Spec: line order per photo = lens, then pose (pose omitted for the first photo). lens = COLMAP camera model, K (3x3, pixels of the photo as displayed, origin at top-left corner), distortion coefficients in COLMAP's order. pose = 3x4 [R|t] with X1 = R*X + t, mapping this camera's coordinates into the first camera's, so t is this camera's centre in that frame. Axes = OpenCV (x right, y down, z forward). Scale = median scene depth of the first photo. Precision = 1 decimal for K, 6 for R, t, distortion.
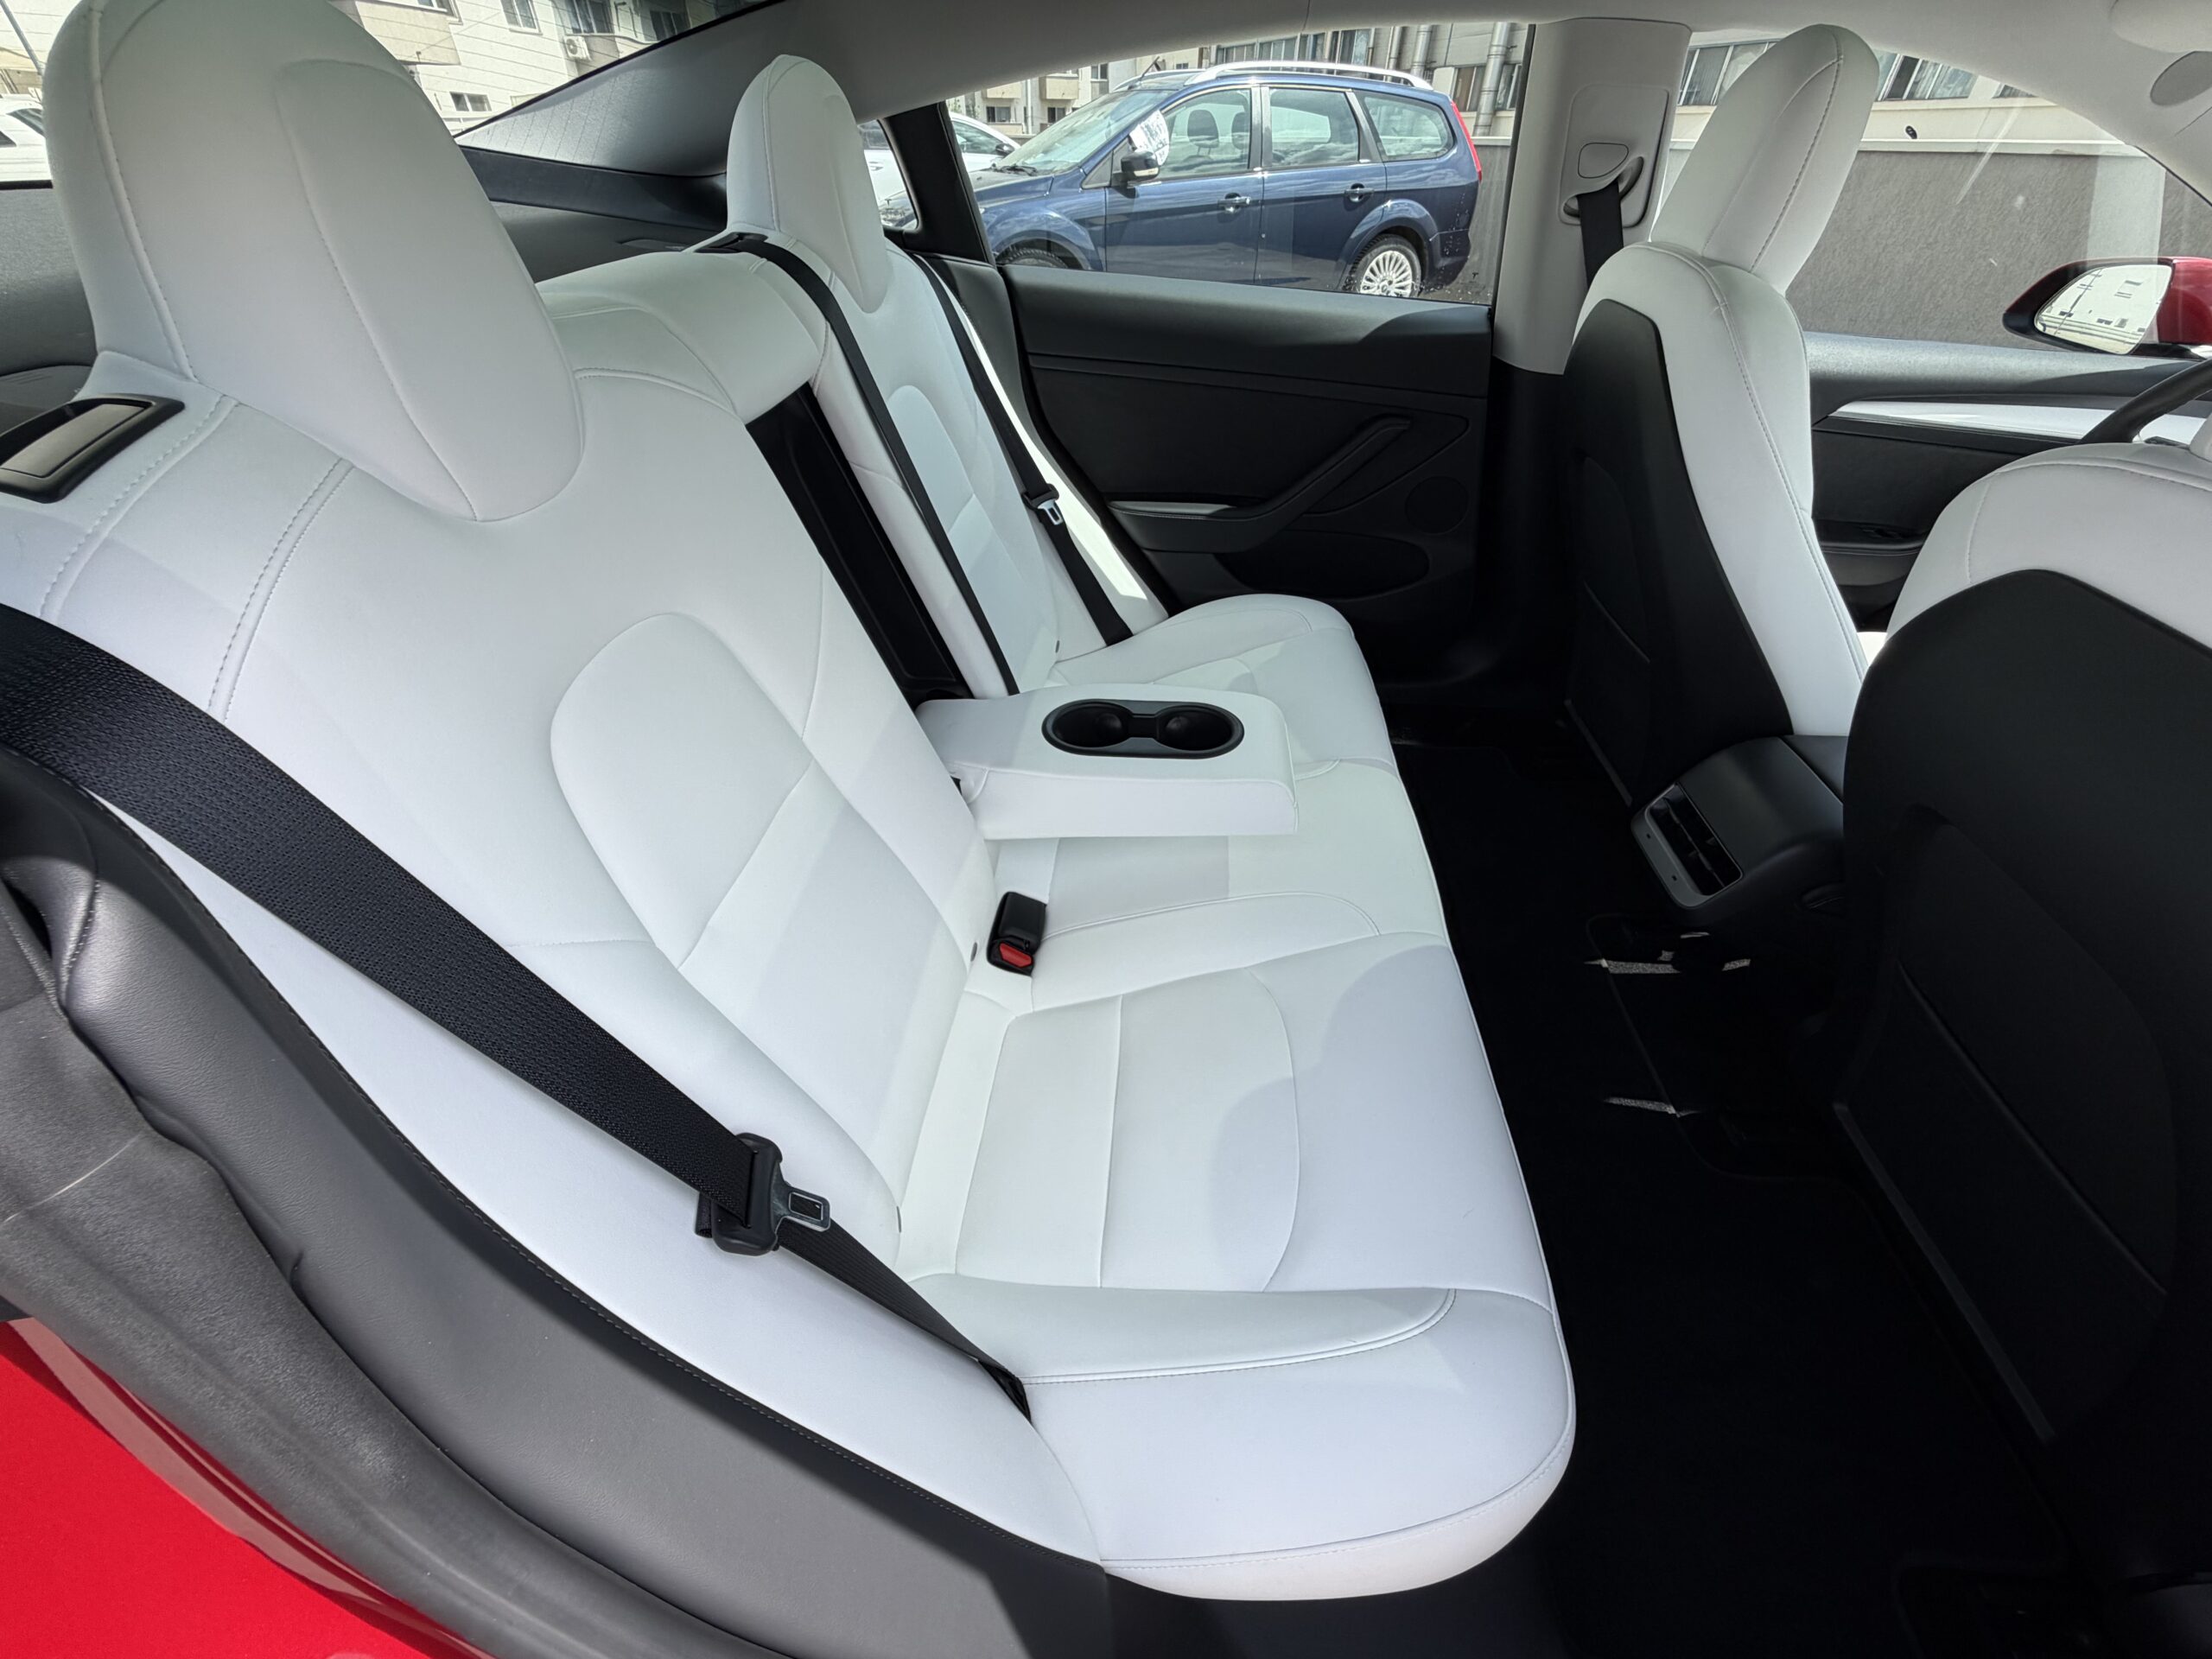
lens RADIAL K [[878.1, 0, 1101.2], [0, 878.1, 830.2], [0, 0, 1]] dist [0.012699, 0.000186]
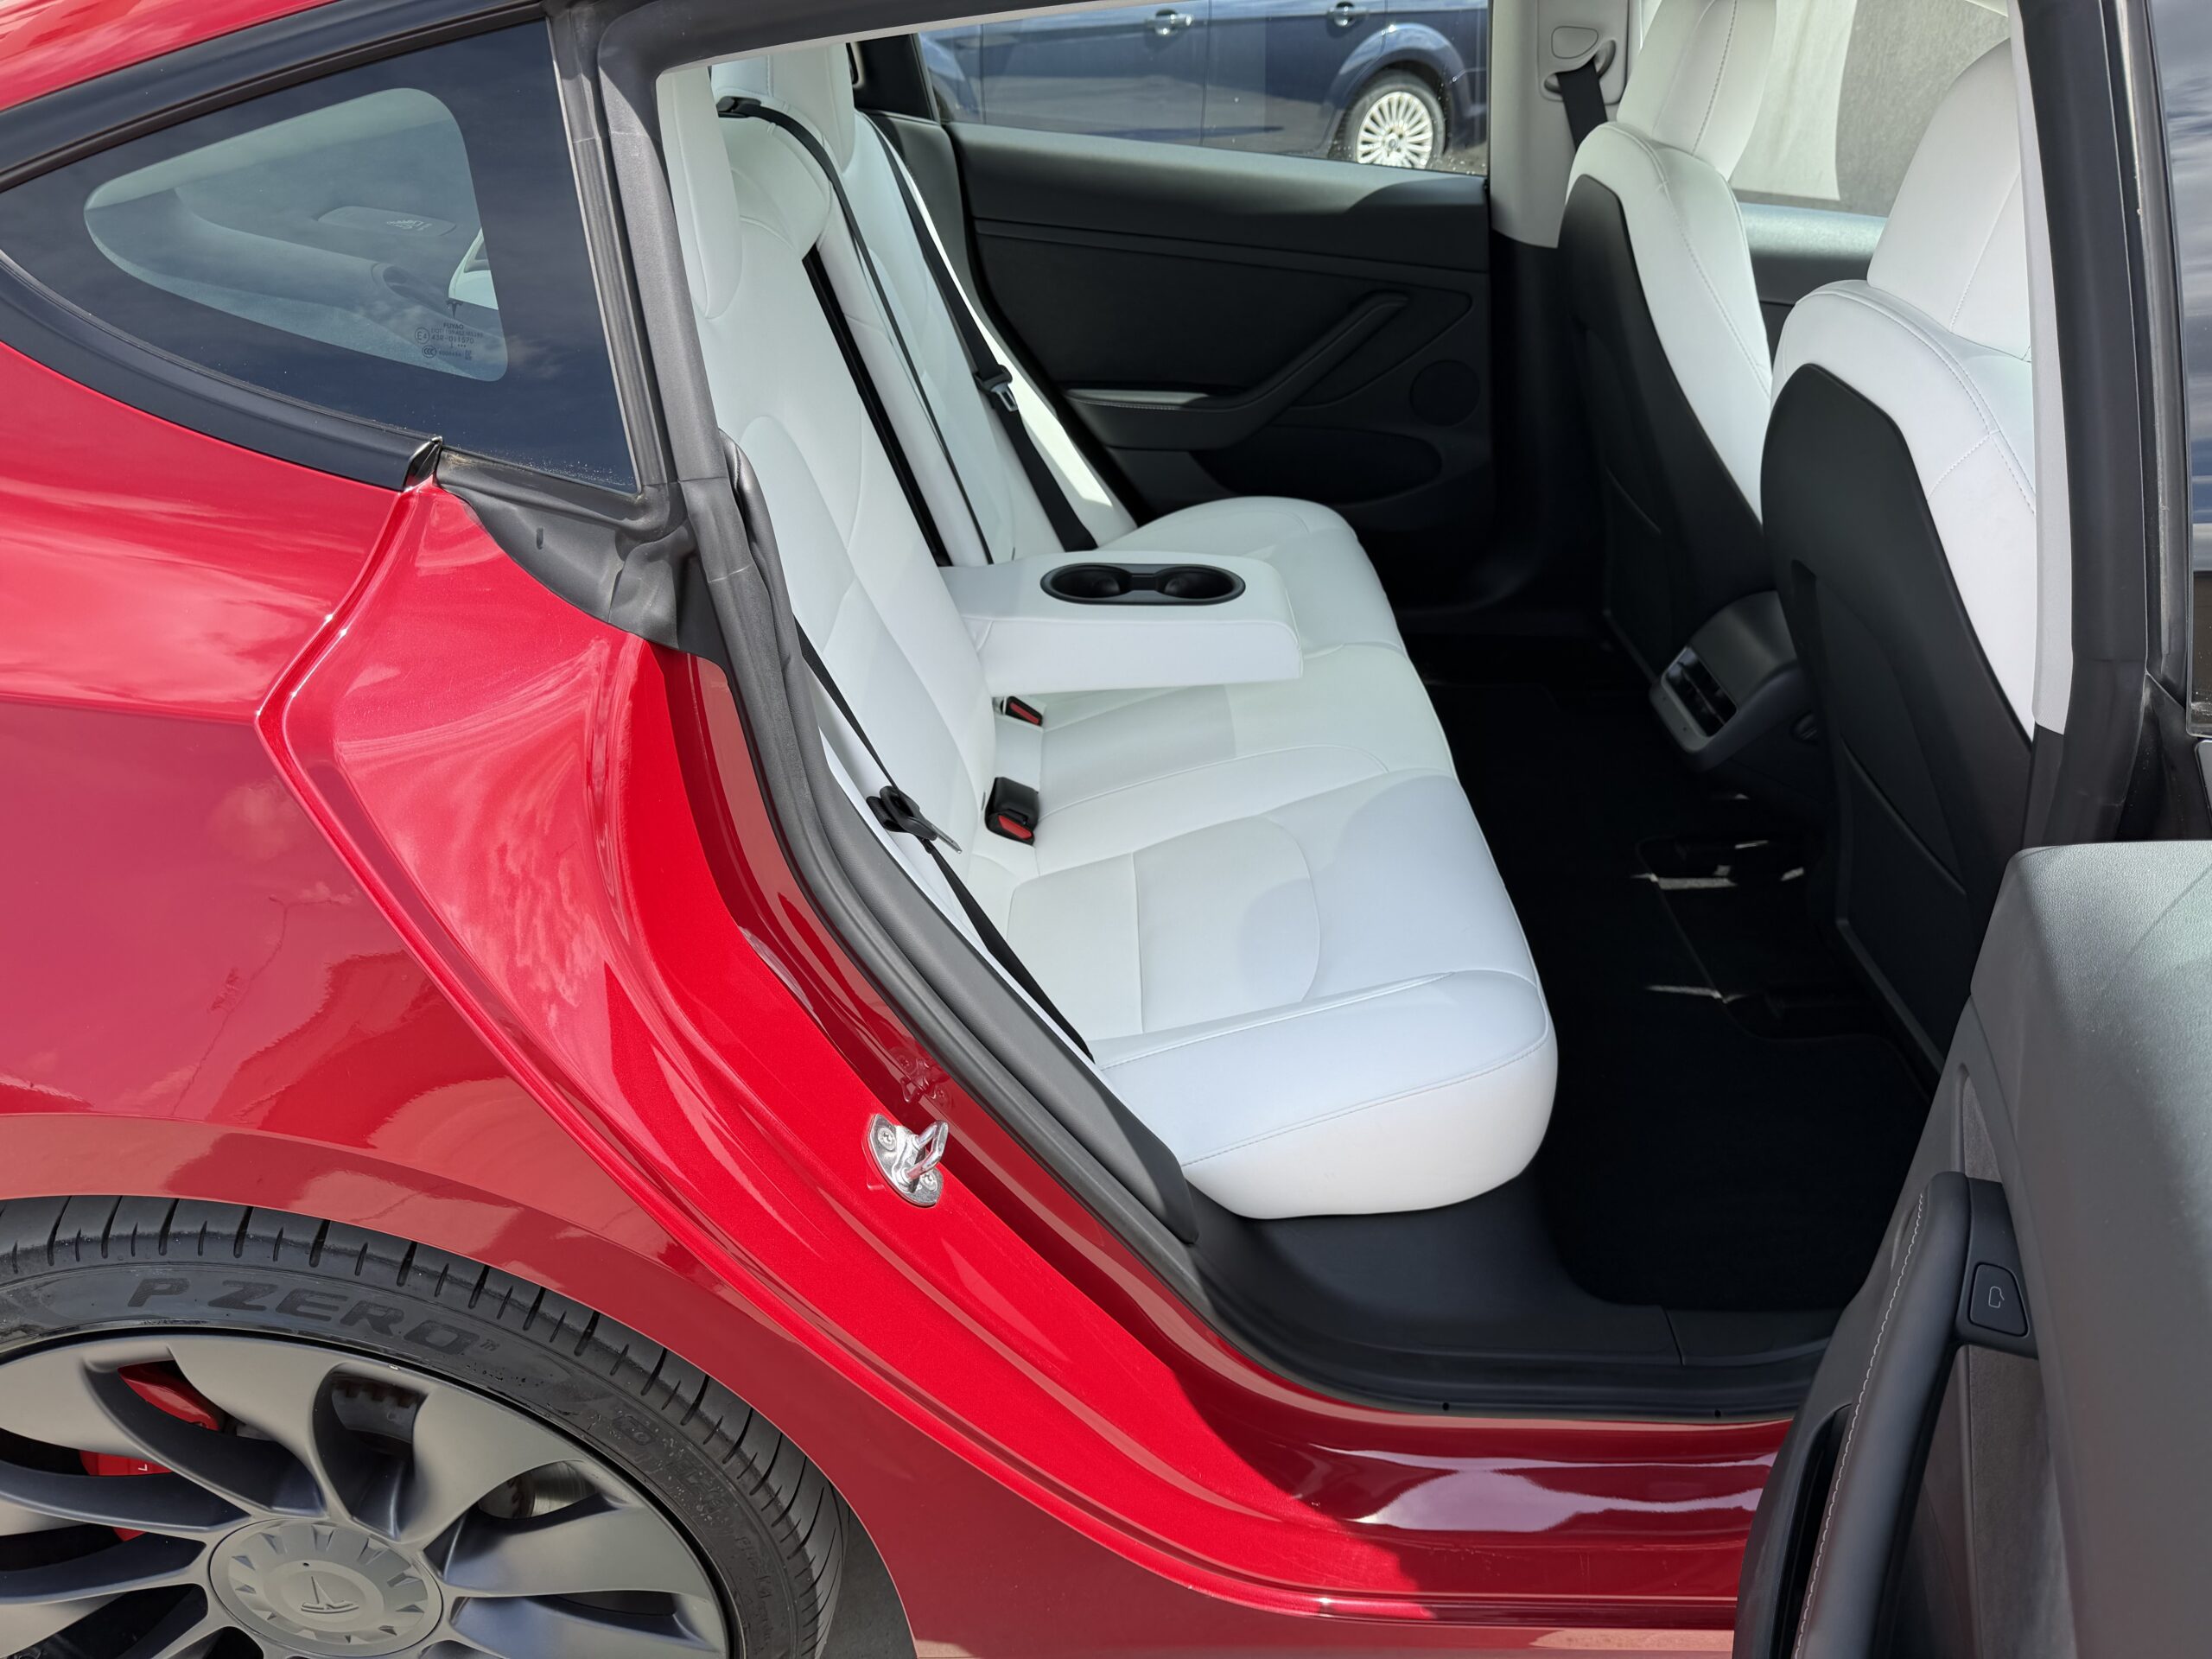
lens RADIAL K [[1548.4, 0, 1106.0], [0, 1548.4, 829.5], [0, 0, 1]] dist [0.183409, -0.325527]
pose [[0.995060, -0.021112, 0.097001, -0.120842], [0.034011, 0.990490, -0.133315, 0.277583], [-0.093264, 0.135955, 0.986315, -0.483638]]
